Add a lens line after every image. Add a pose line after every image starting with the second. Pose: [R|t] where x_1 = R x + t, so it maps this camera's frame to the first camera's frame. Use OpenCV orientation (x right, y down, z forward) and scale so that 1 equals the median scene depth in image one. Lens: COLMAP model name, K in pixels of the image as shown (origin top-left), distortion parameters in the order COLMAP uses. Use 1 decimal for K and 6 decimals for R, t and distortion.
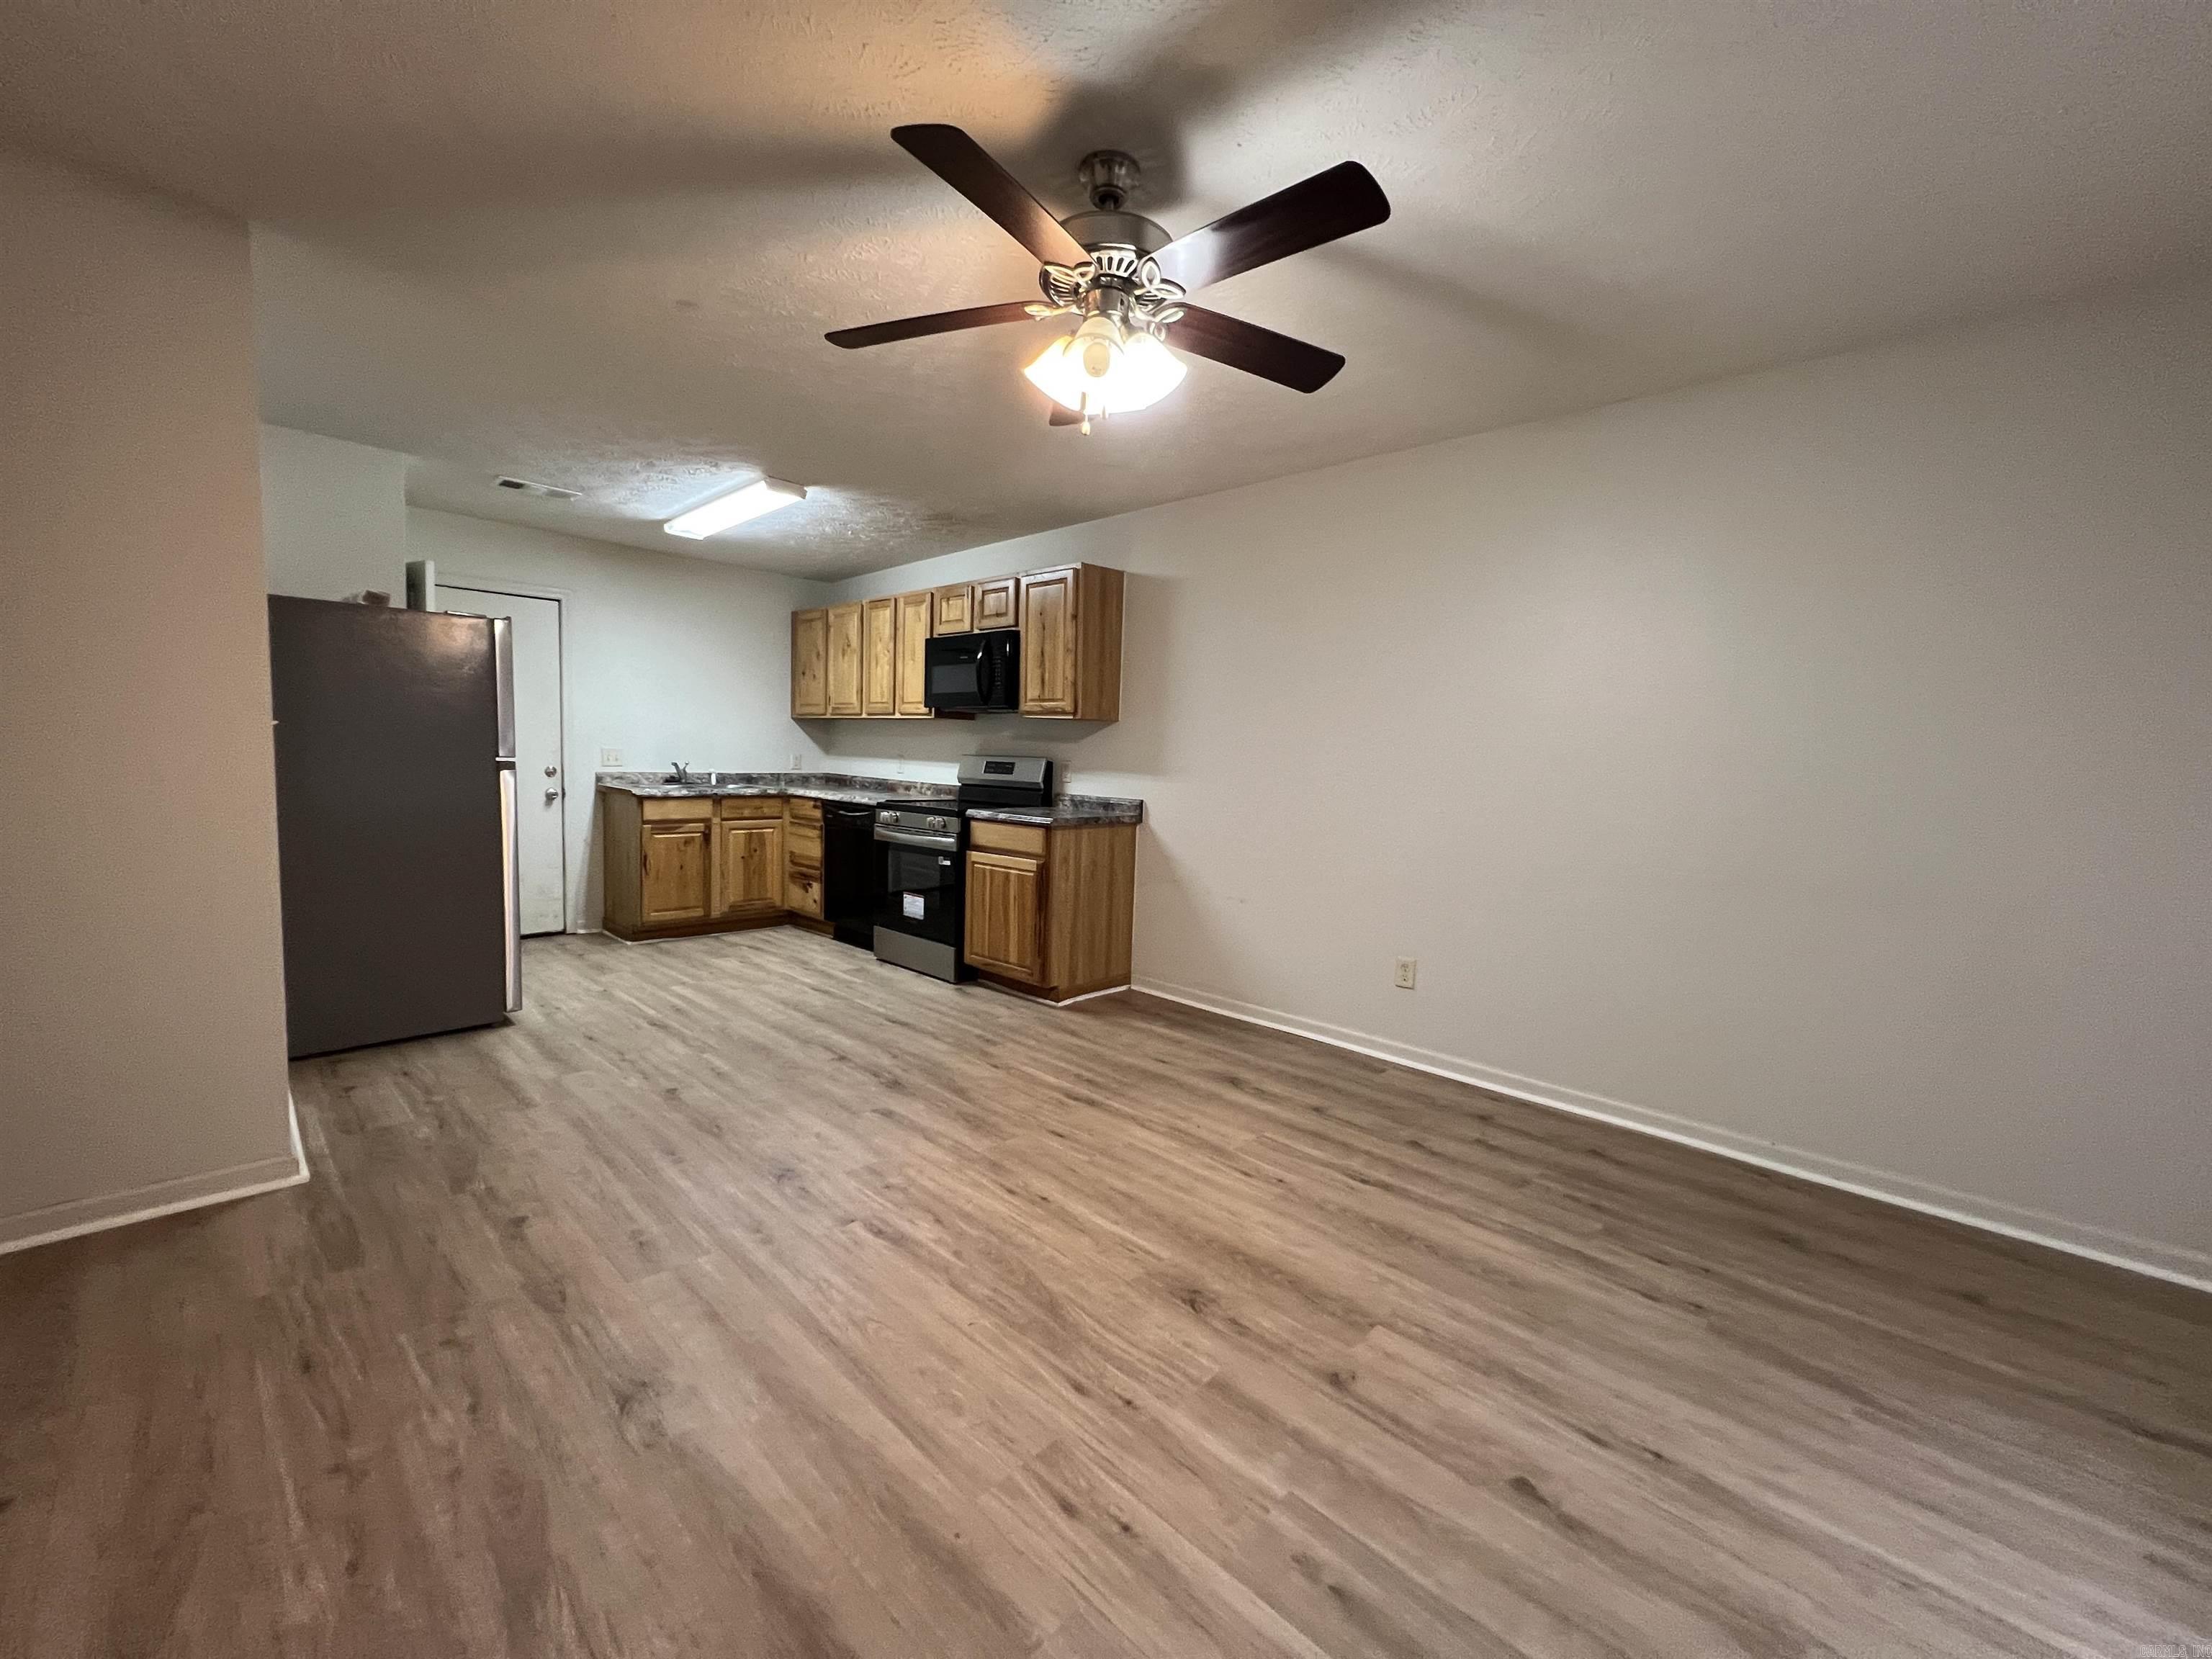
lens RADIAL K [[884.9, 0, 1100.7], [0, 884.9, 823.0], [0, 0, 1]] dist [-0.003961, 0.000363]
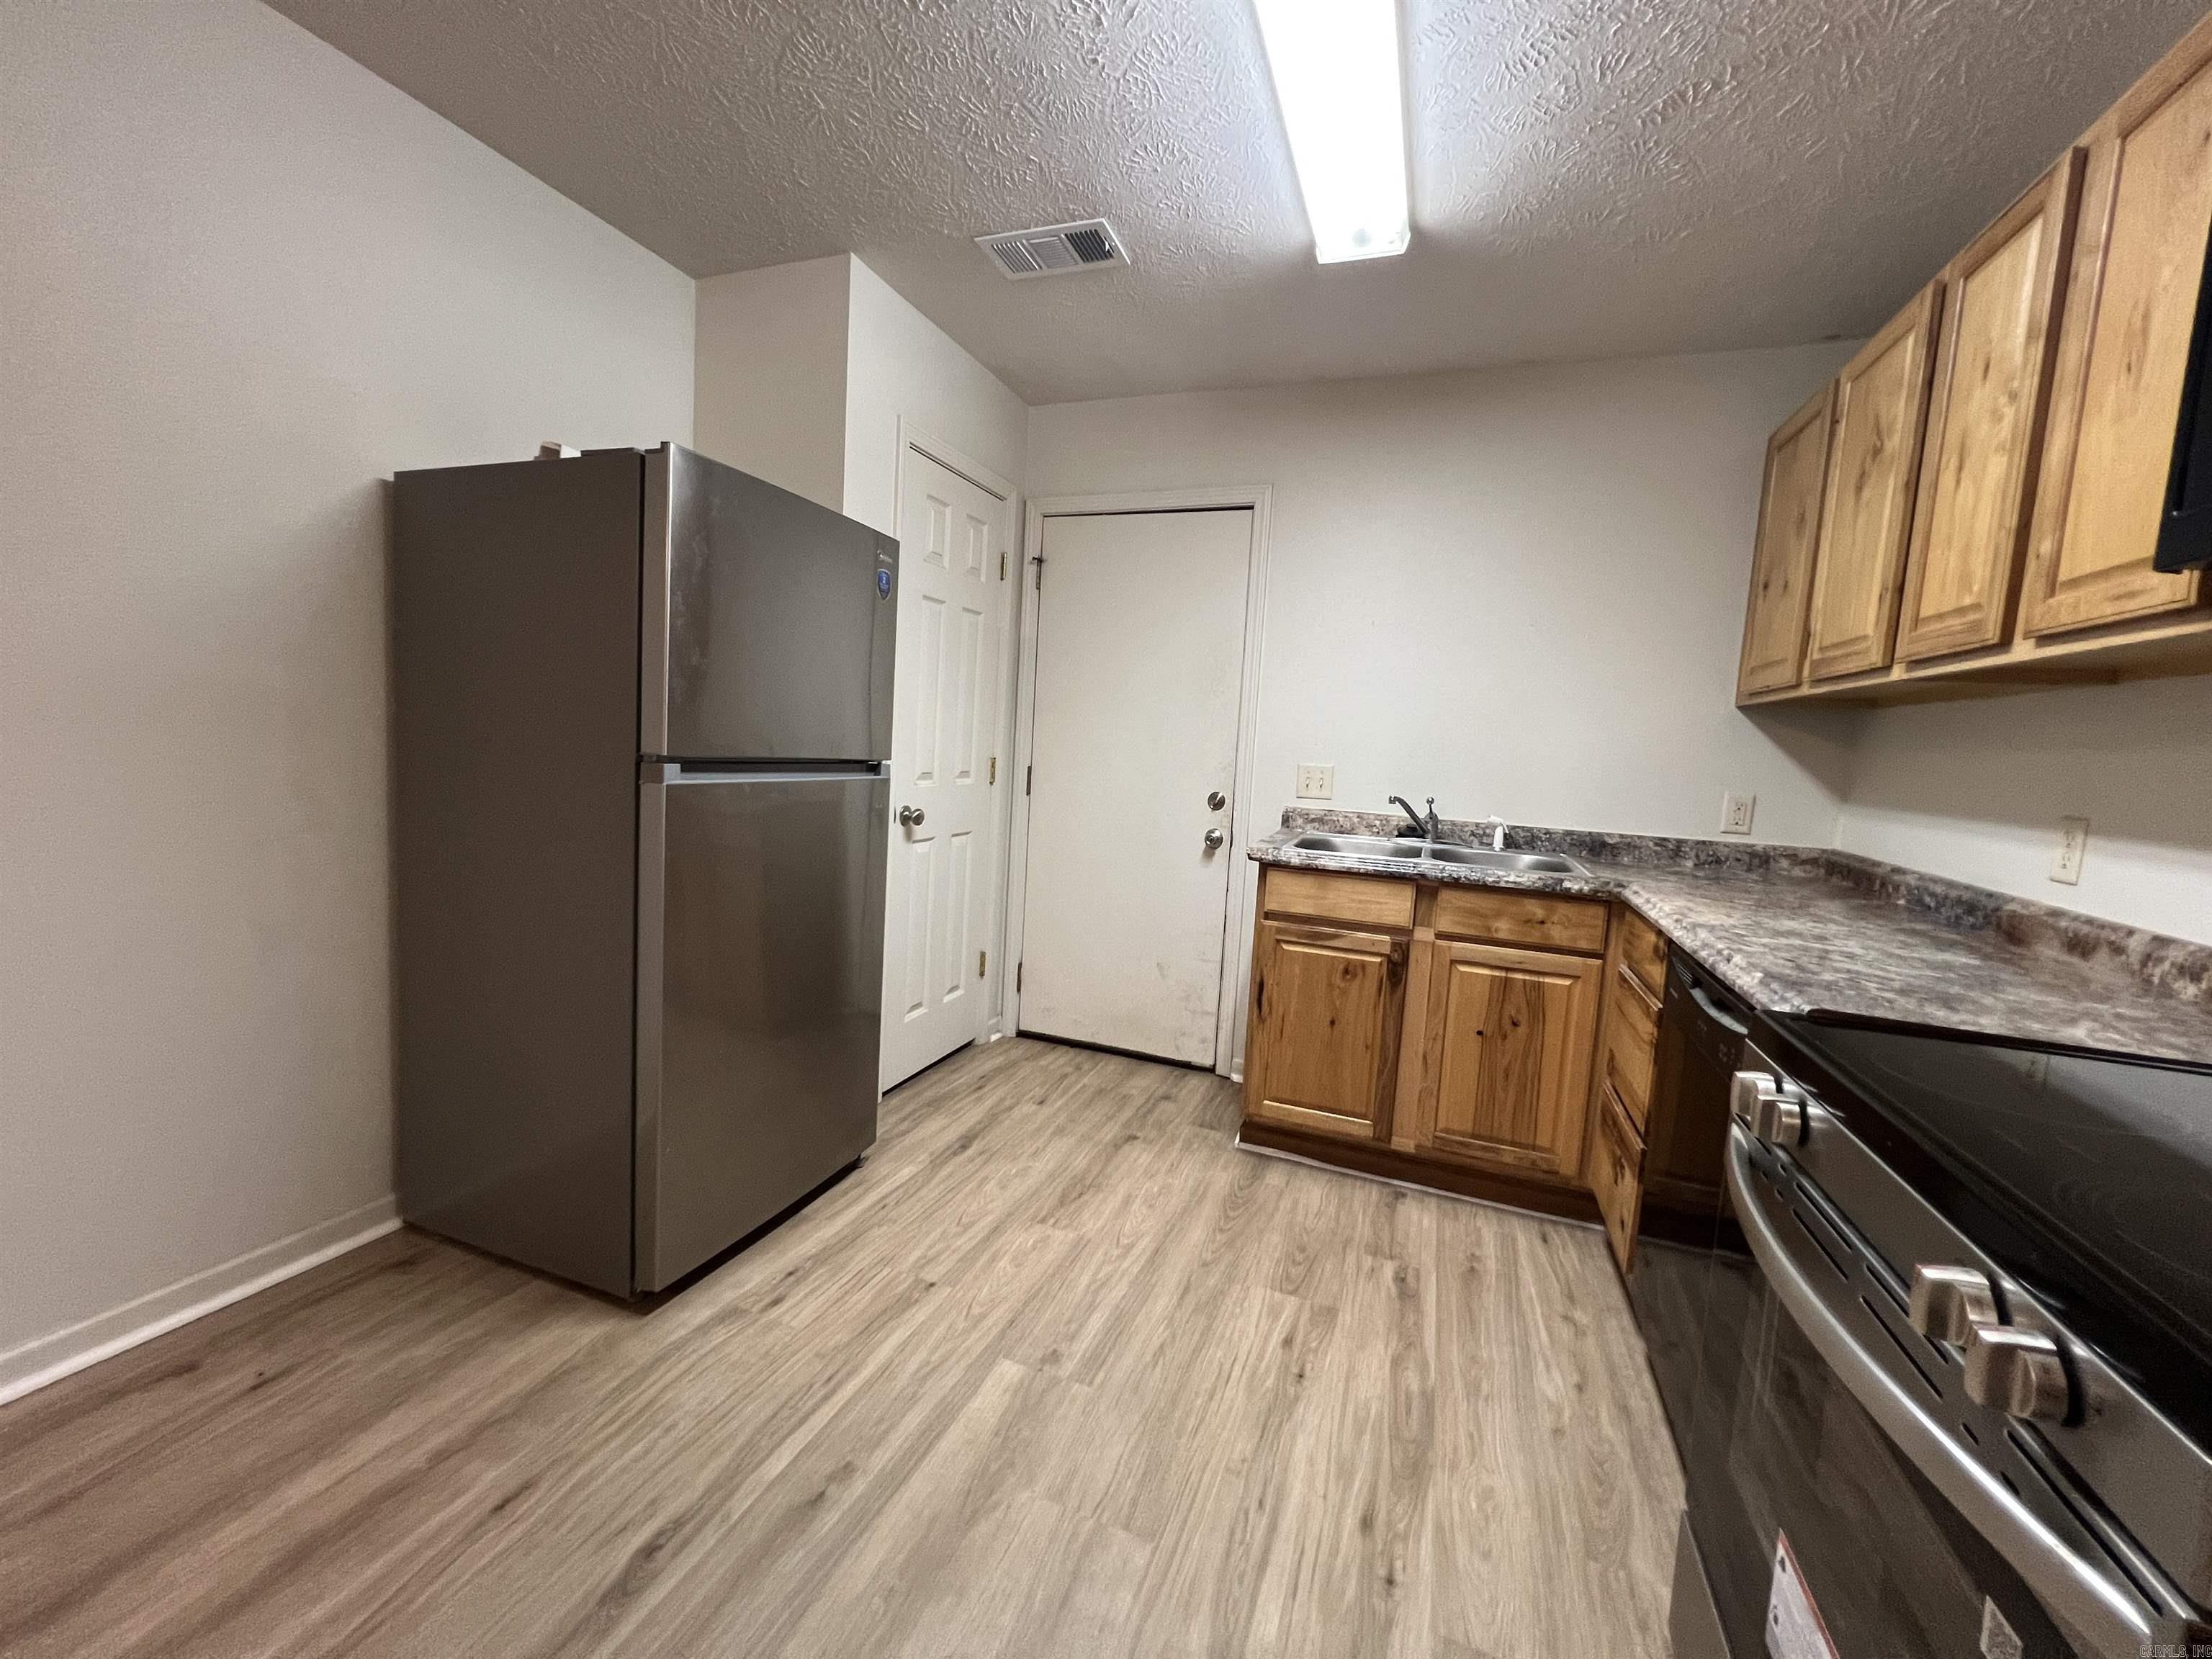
lens RADIAL K [[884.9, 0, 1100.7], [0, 884.9, 823.0], [0, 0, 1]] dist [-0.003961, 0.000363]
pose [[0.383249, 0.078194, -0.920329, -0.102223], [-0.115557, 0.992640, 0.036217, -0.055051], [0.916388, 0.092470, 0.389465, 0.684968]]
